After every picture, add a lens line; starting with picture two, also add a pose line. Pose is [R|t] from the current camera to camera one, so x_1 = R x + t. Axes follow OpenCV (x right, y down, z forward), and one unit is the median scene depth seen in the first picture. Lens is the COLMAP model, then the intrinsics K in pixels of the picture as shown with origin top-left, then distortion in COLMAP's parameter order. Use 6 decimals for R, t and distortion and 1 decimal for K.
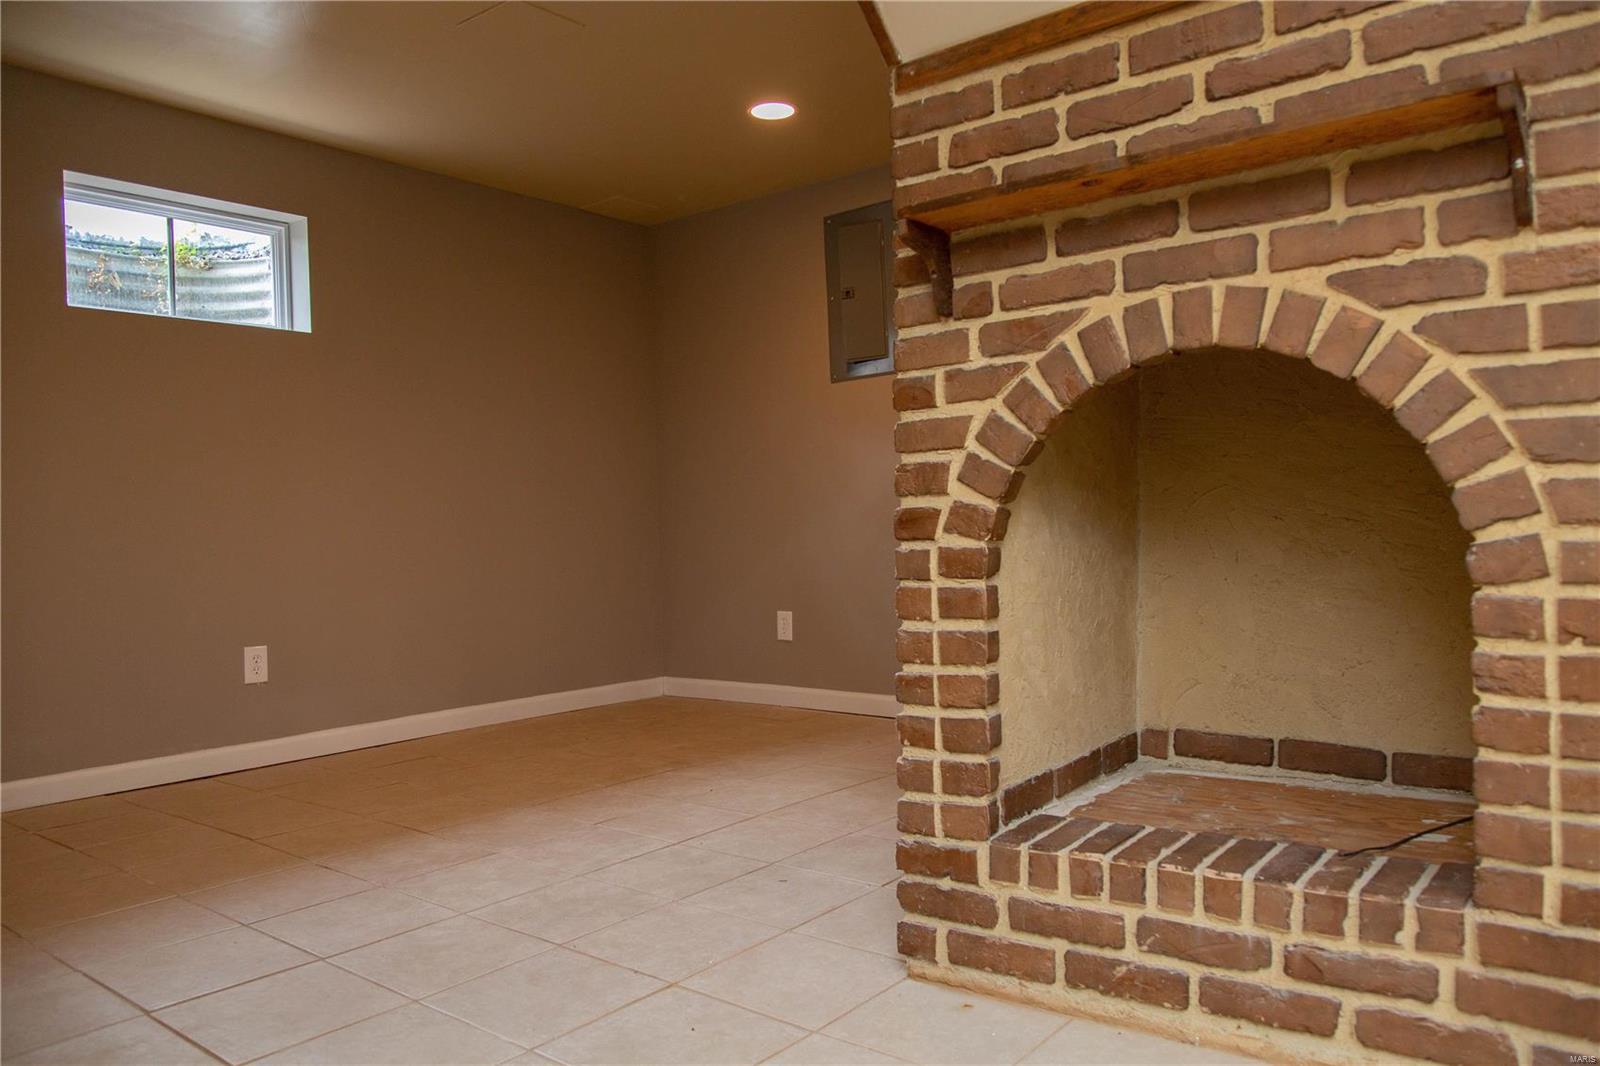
lens RADIAL K [[1157.4, 0, 799.6], [0, 1157.4, 545.6], [0, 0, 1]] dist [-0.017392, 0.000856]
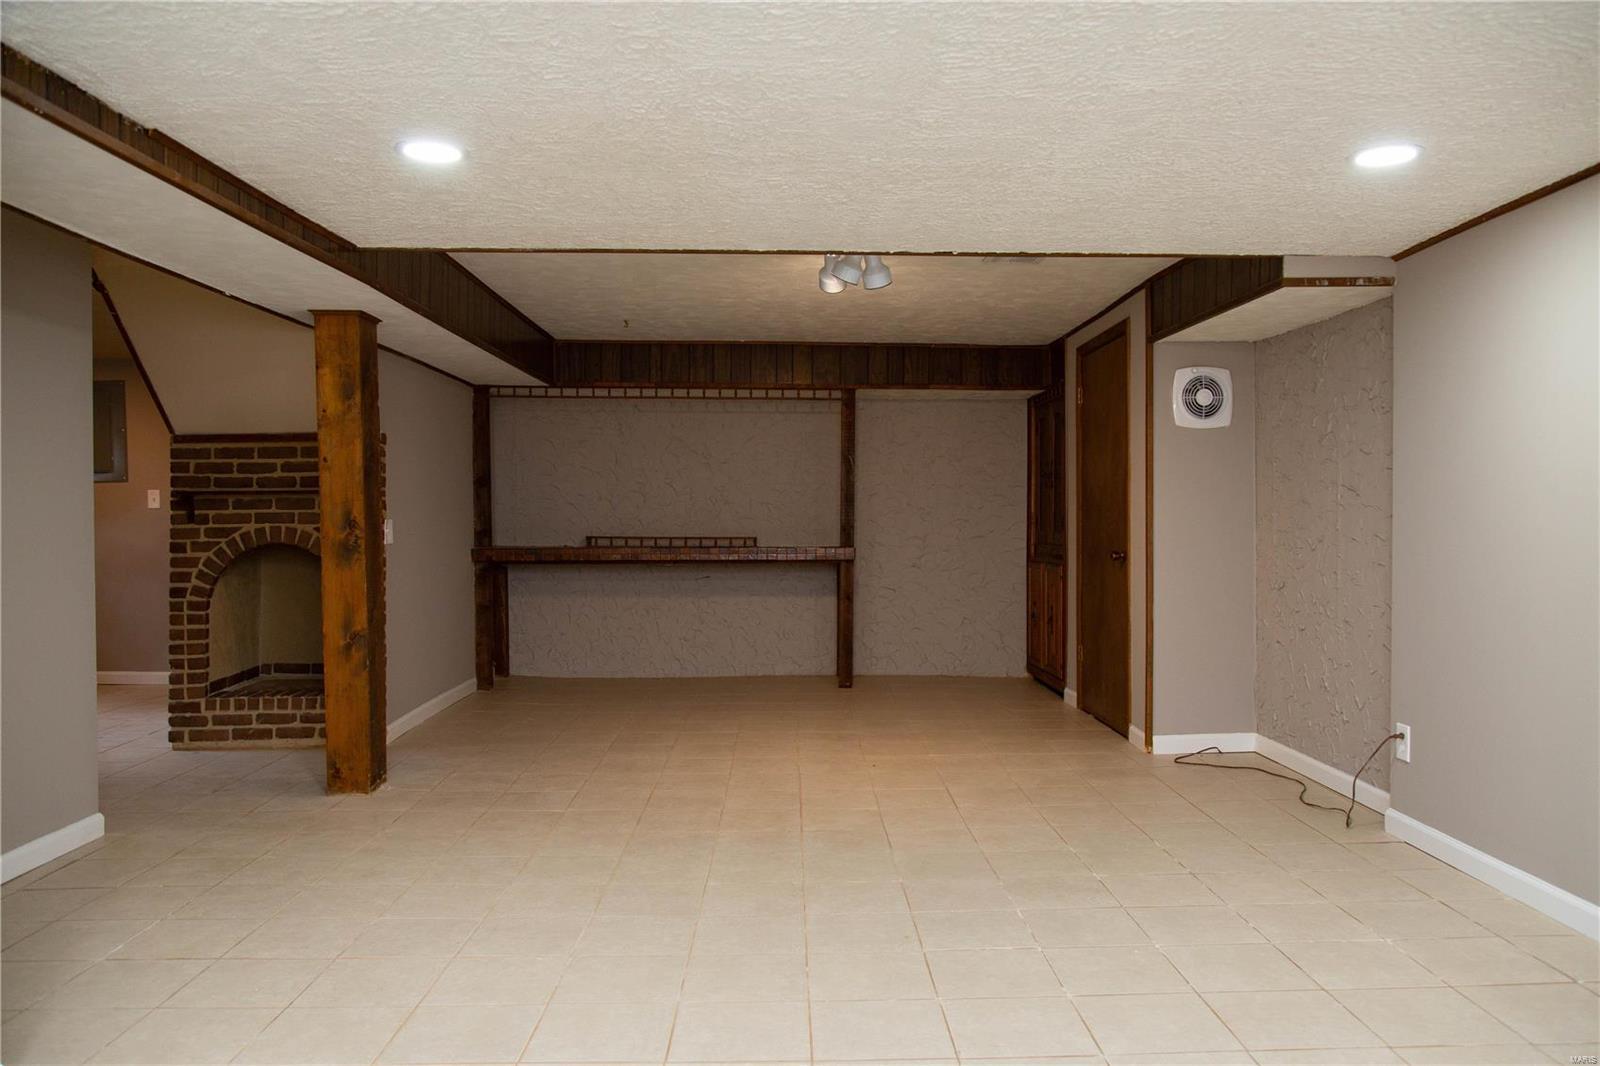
lens RADIAL K [[1157.4, 0, 799.6], [0, 1157.4, 545.6], [0, 0, 1]] dist [-0.017392, 0.000856]
pose [[0.761666, 0.014551, 0.647806, -0.614388], [-0.011572, 0.999894, -0.008853, -0.134223], [-0.647866, -0.000753, 0.761754, -2.320943]]
